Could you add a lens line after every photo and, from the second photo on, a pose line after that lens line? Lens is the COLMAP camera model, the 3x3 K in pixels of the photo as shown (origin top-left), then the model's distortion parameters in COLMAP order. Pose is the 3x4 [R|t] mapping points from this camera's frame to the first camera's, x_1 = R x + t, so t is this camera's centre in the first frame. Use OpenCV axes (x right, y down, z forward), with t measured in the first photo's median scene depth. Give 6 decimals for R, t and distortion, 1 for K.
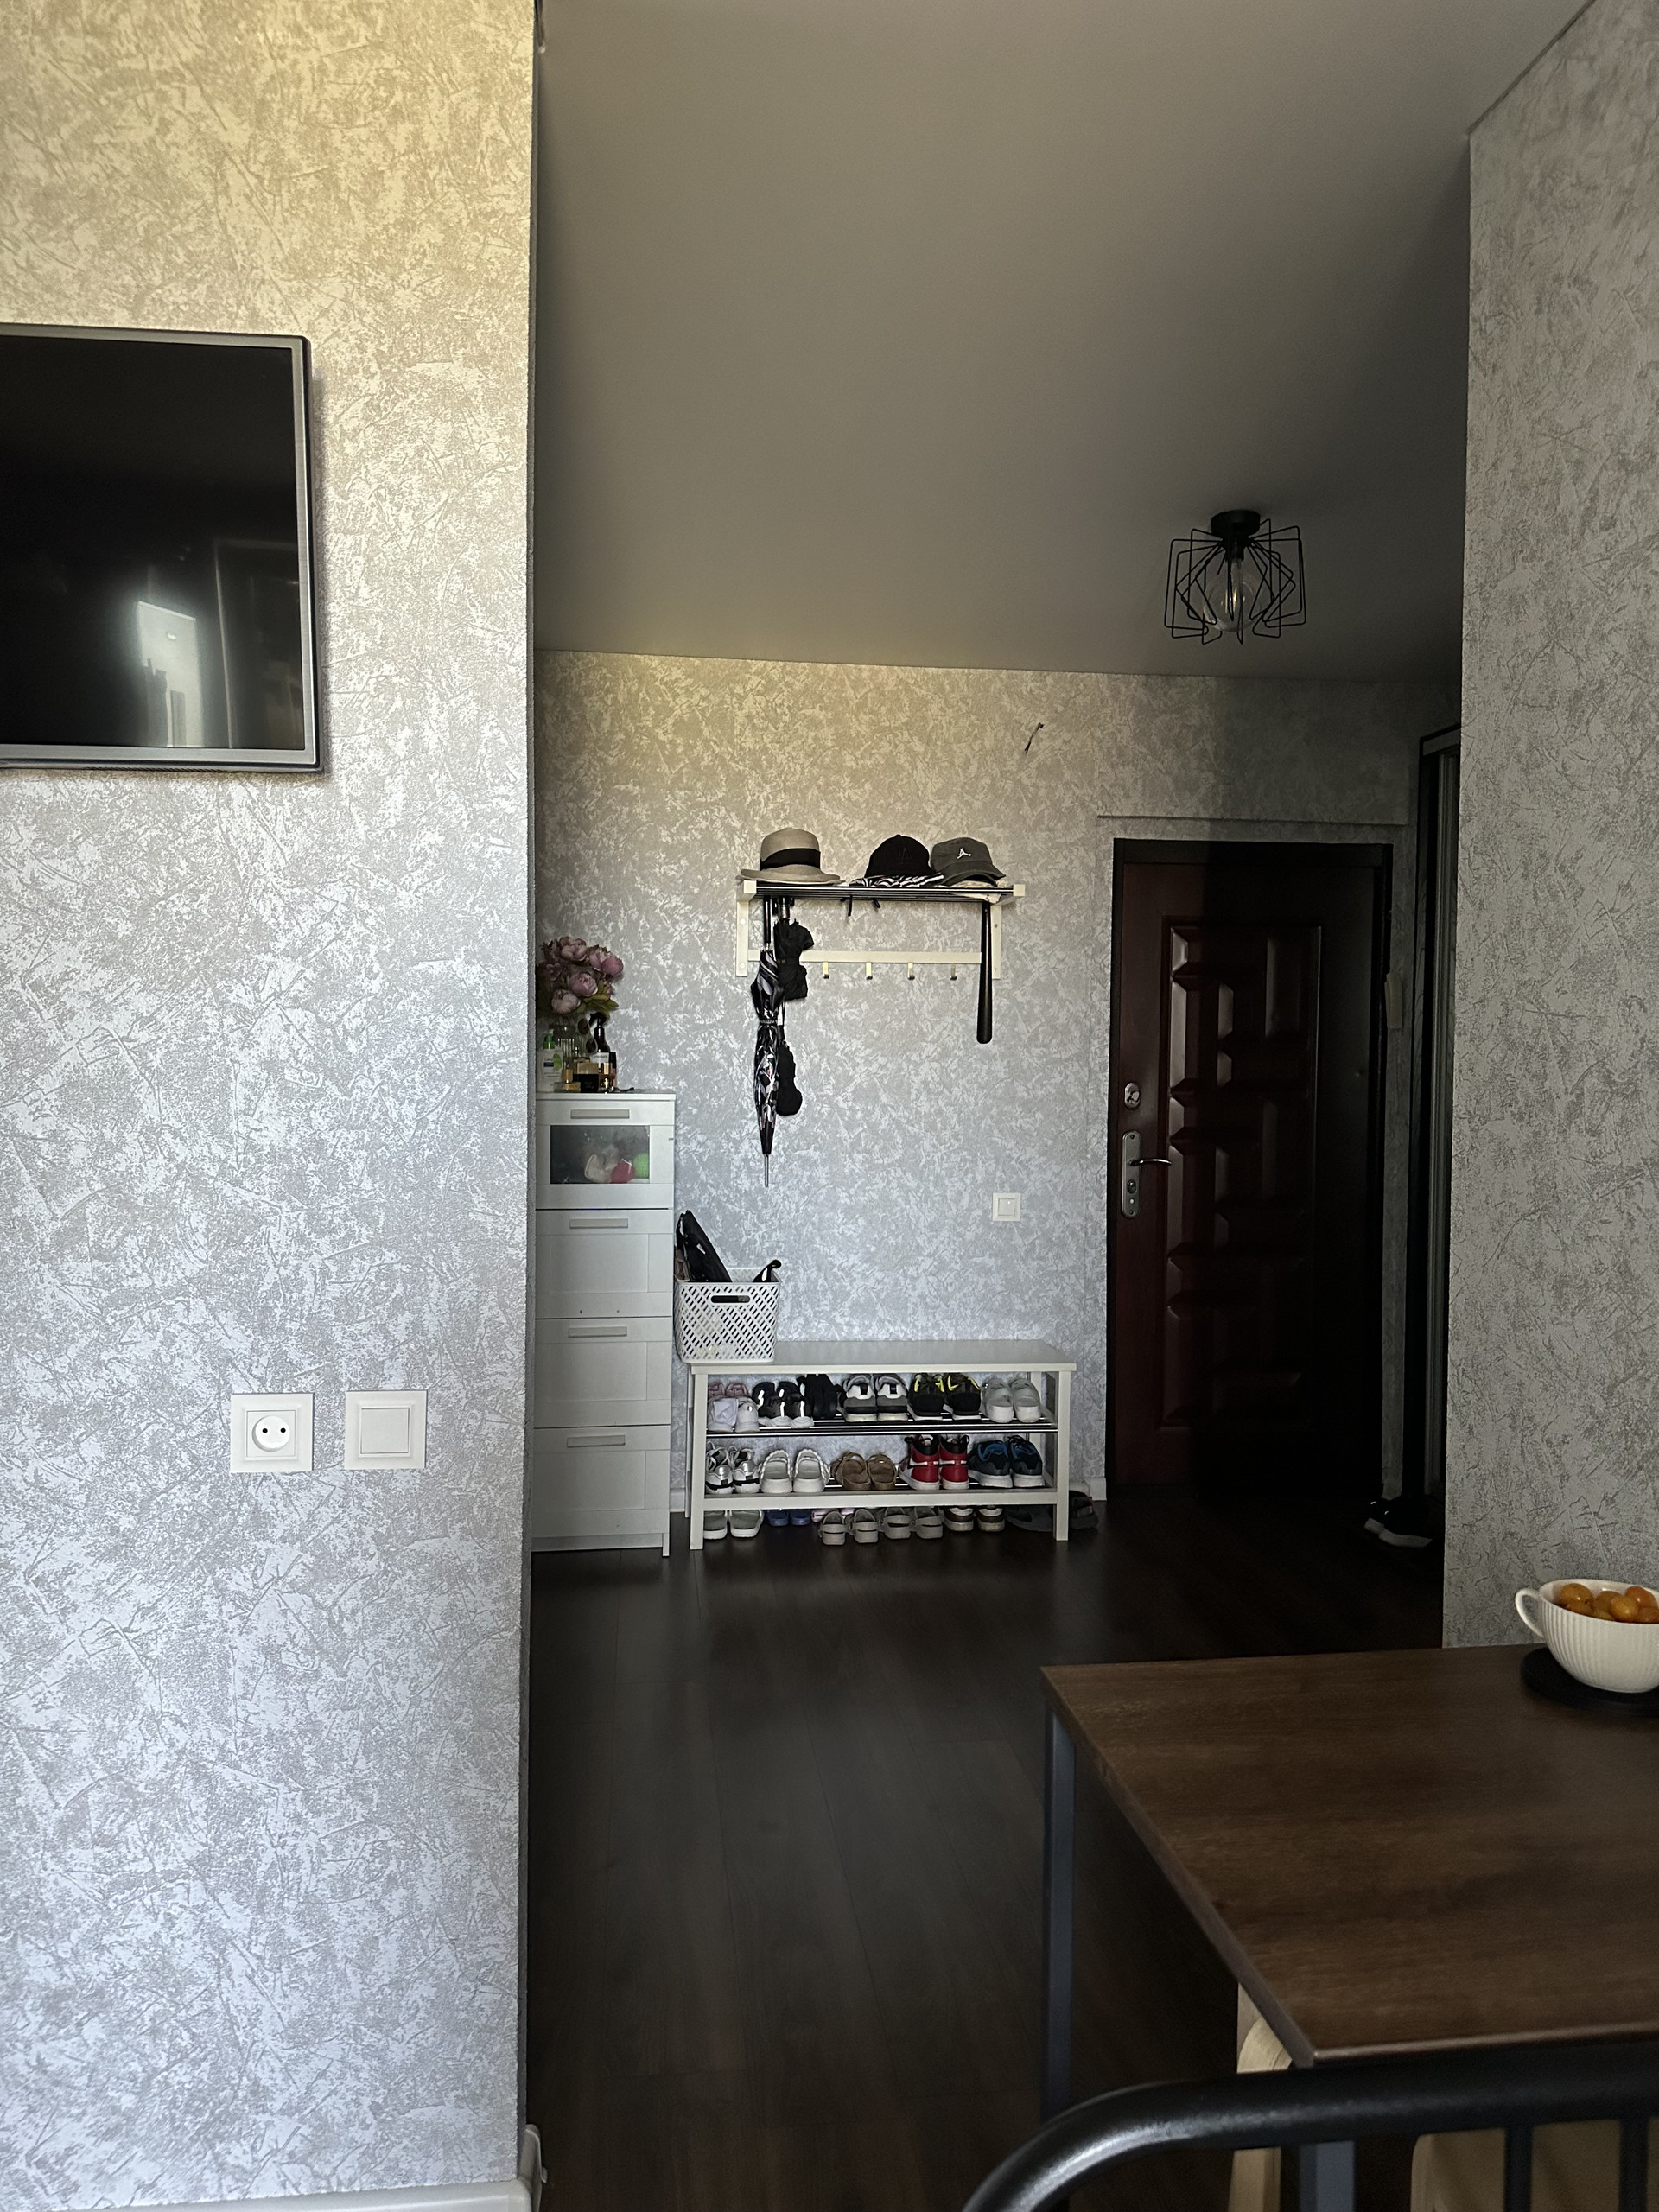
lens RADIAL K [[1543.3, 0, 830.1], [0, 1543.3, 1114.1], [0, 0, 1]] dist [0.194004, -0.406880]
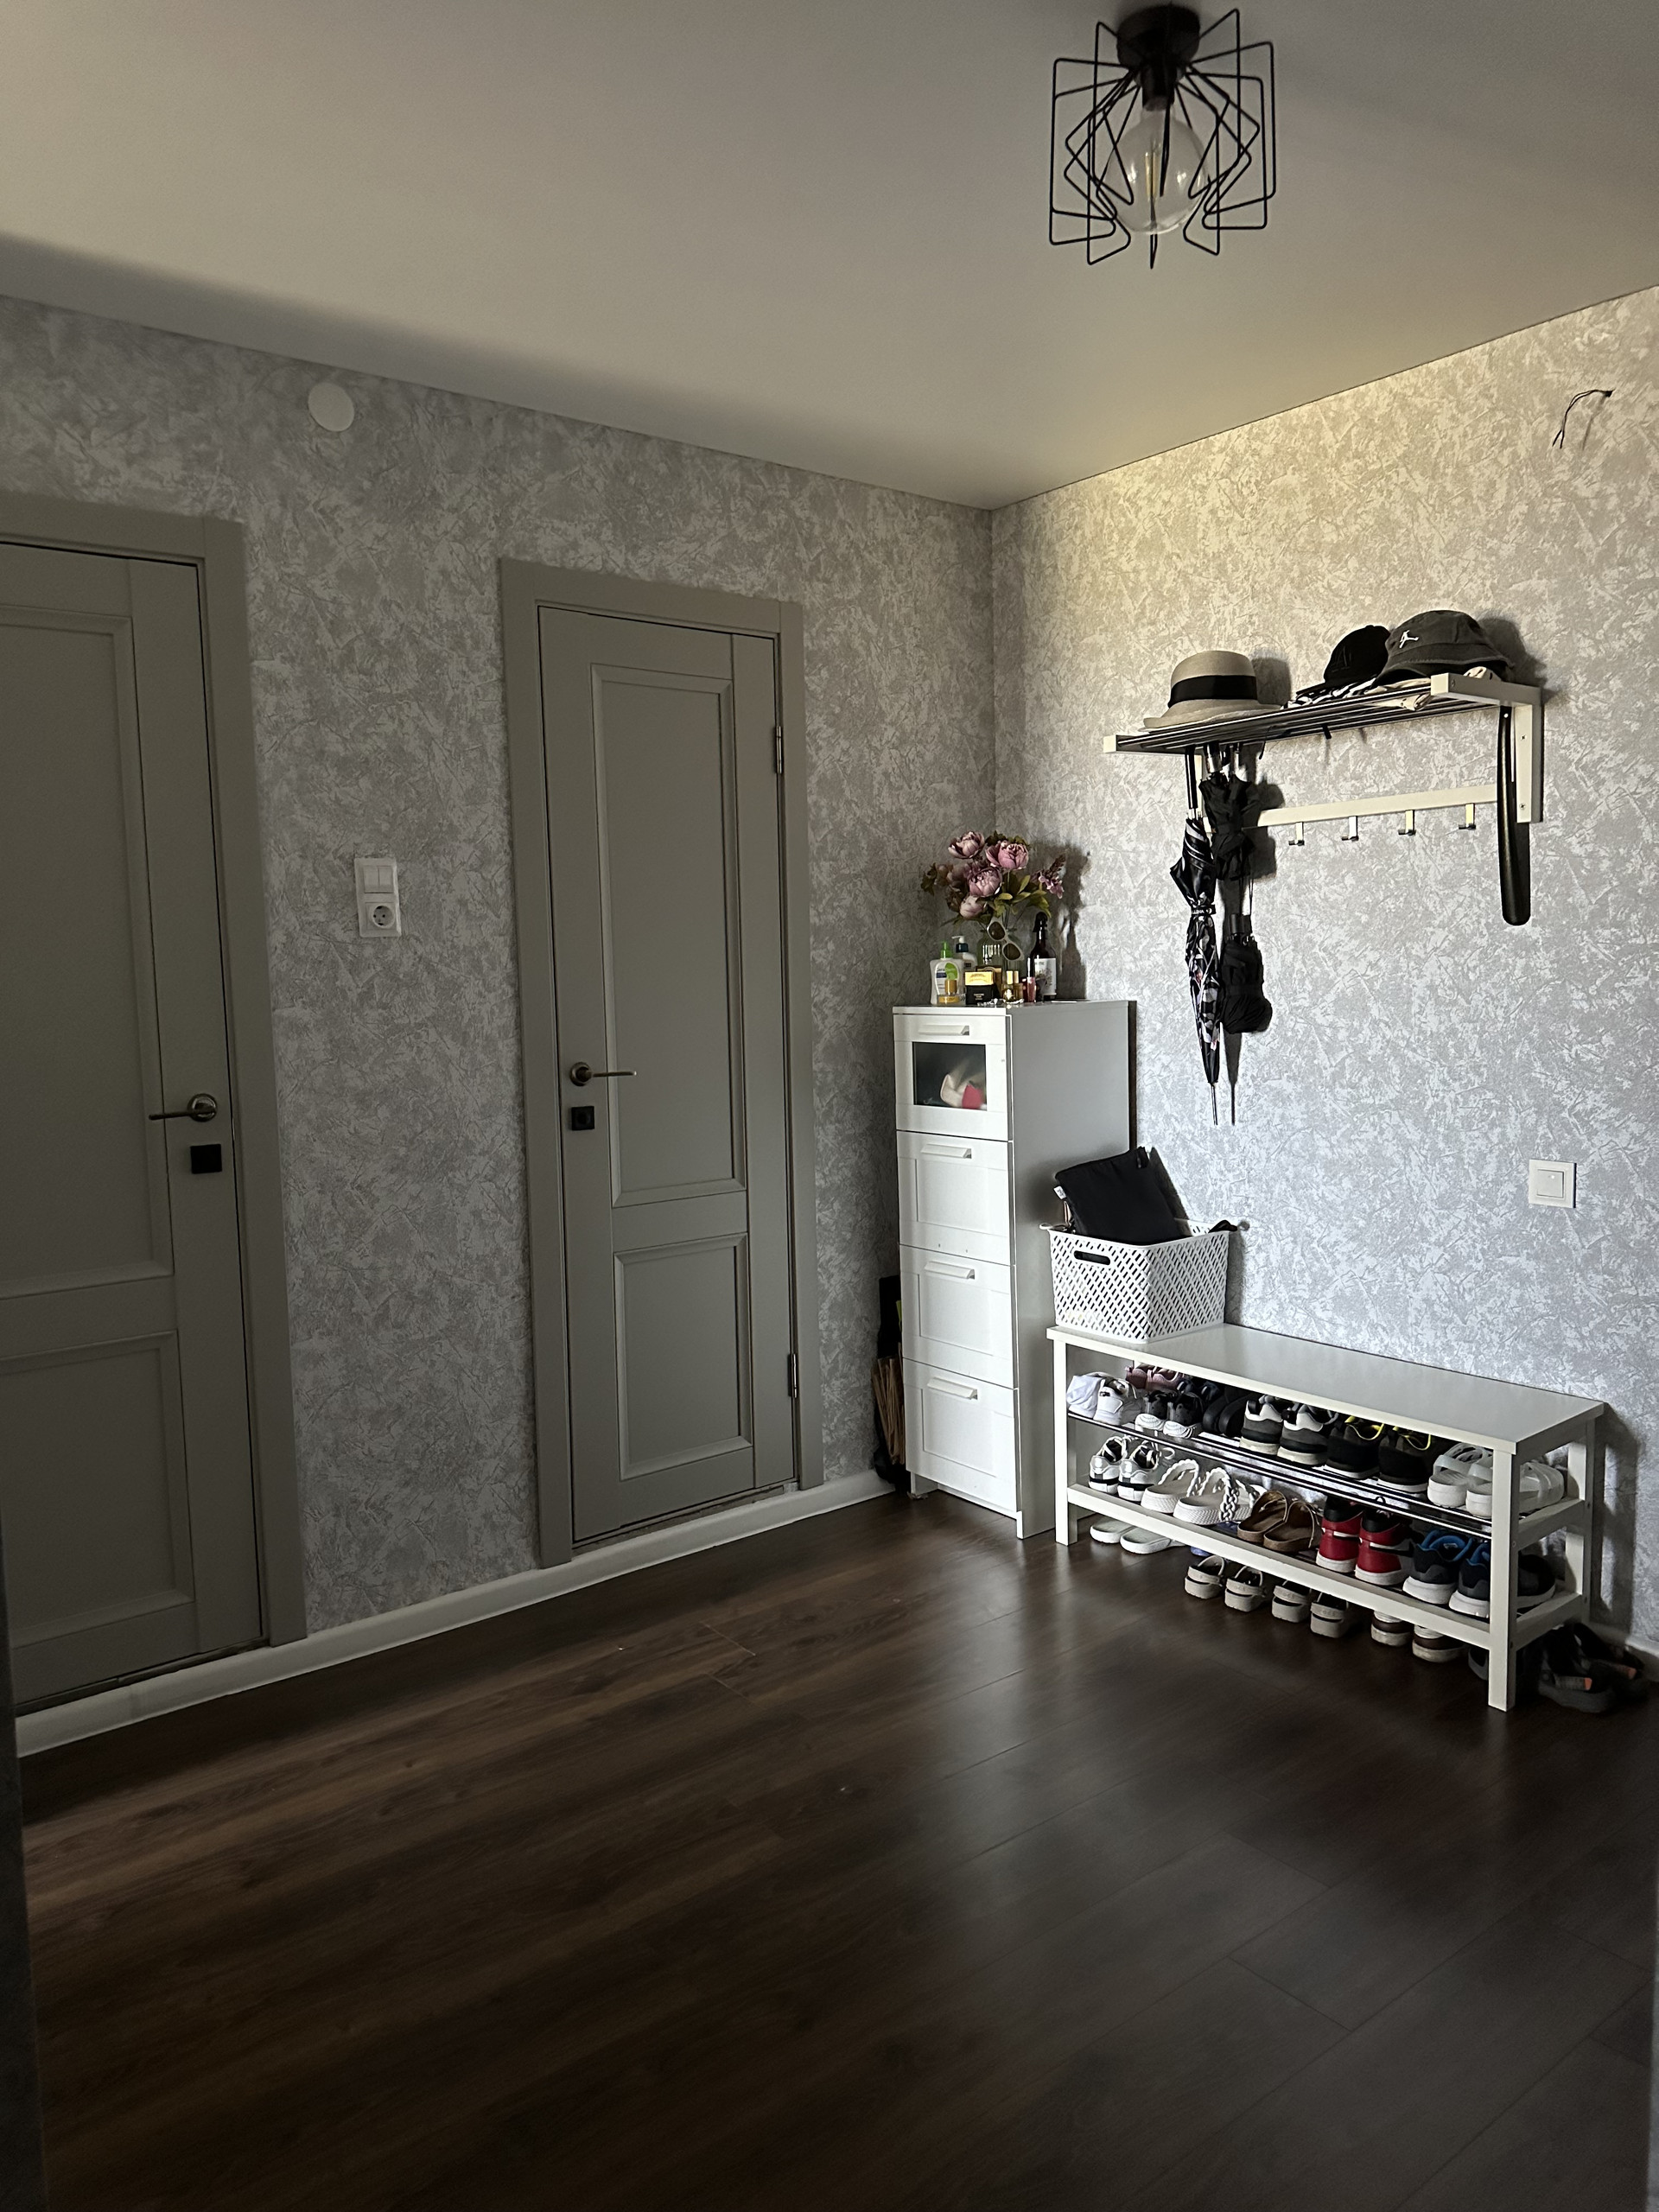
lens RADIAL K [[1554.8, 0, 829.5], [0, 1554.8, 1106.0], [0, 0, 1]] dist [0.111375, -0.180895]
pose [[0.515372, 0.057101, -0.855062, 0.516415], [-0.006637, 0.998014, 0.062646, -0.010145], [0.856941, -0.026611, 0.514727, 0.421109]]
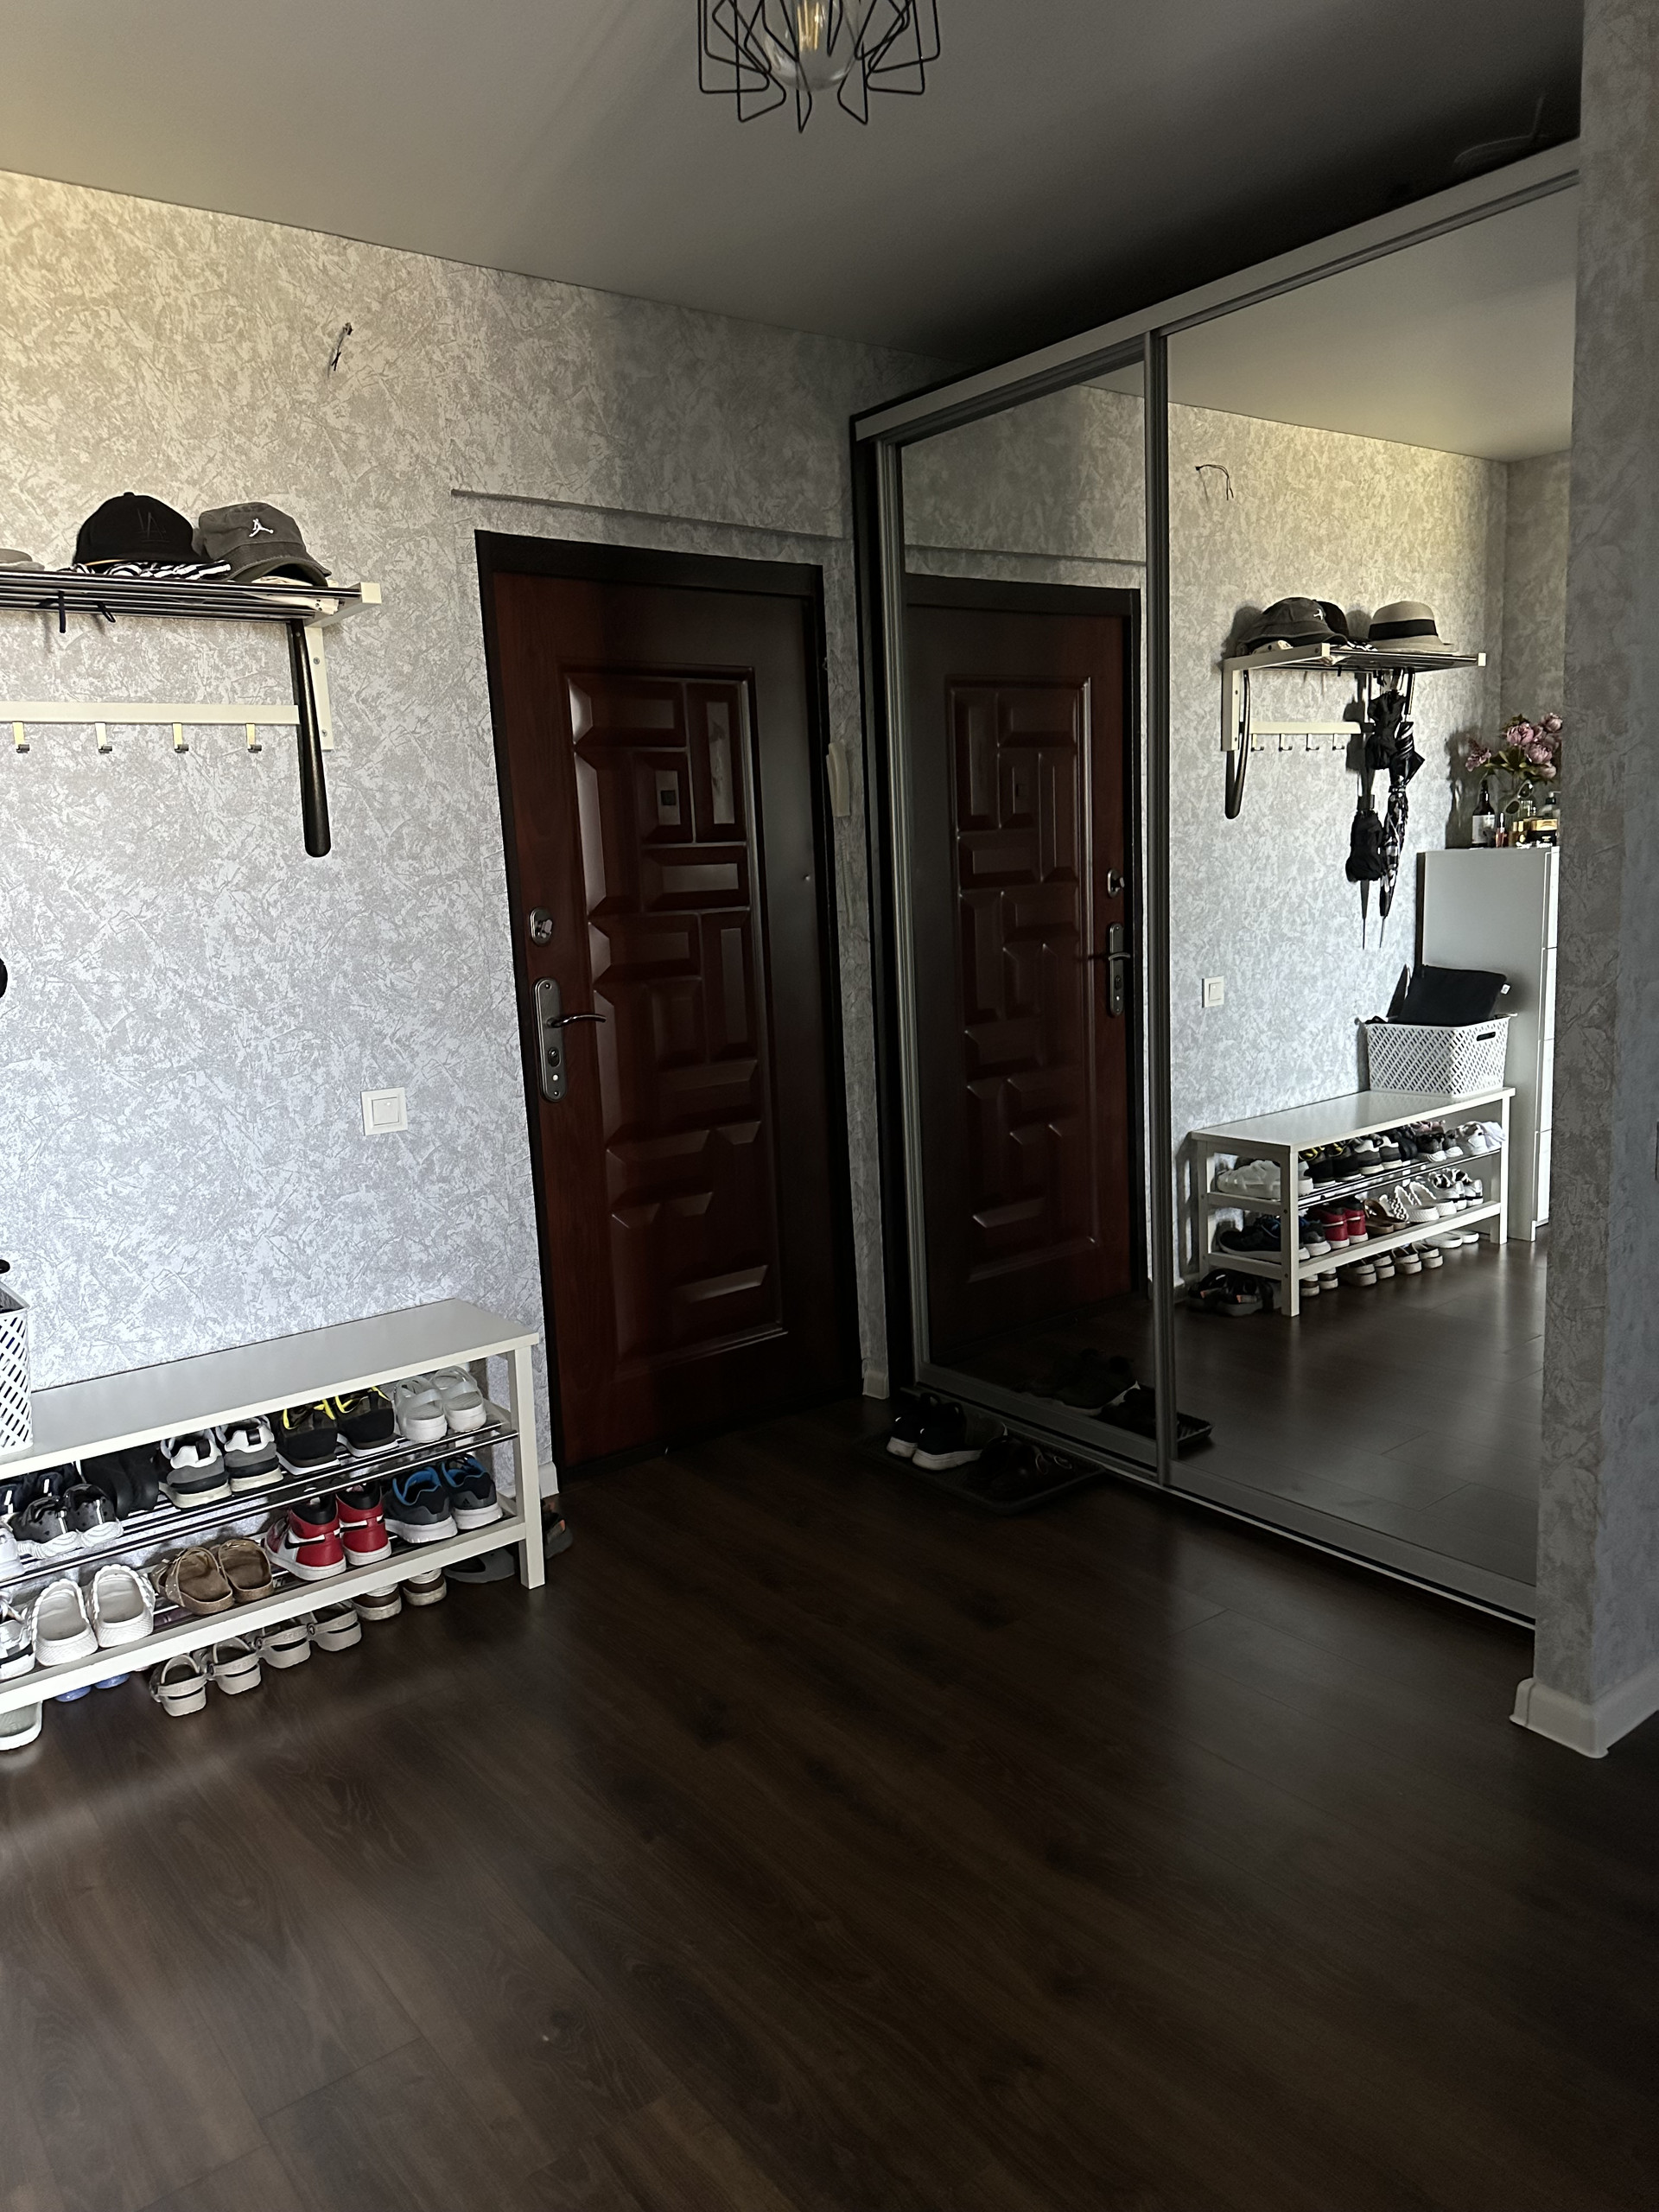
lens RADIAL K [[1552.3, 0, 828.1], [0, 1552.3, 1117.2], [0, 0, 1]] dist [0.101227, -0.167506]
pose [[0.861740, -0.133977, 0.489340, -0.046997], [0.077231, 0.987903, 0.134472, -0.011258], [-0.501437, -0.078087, 0.861663, 0.346288]]
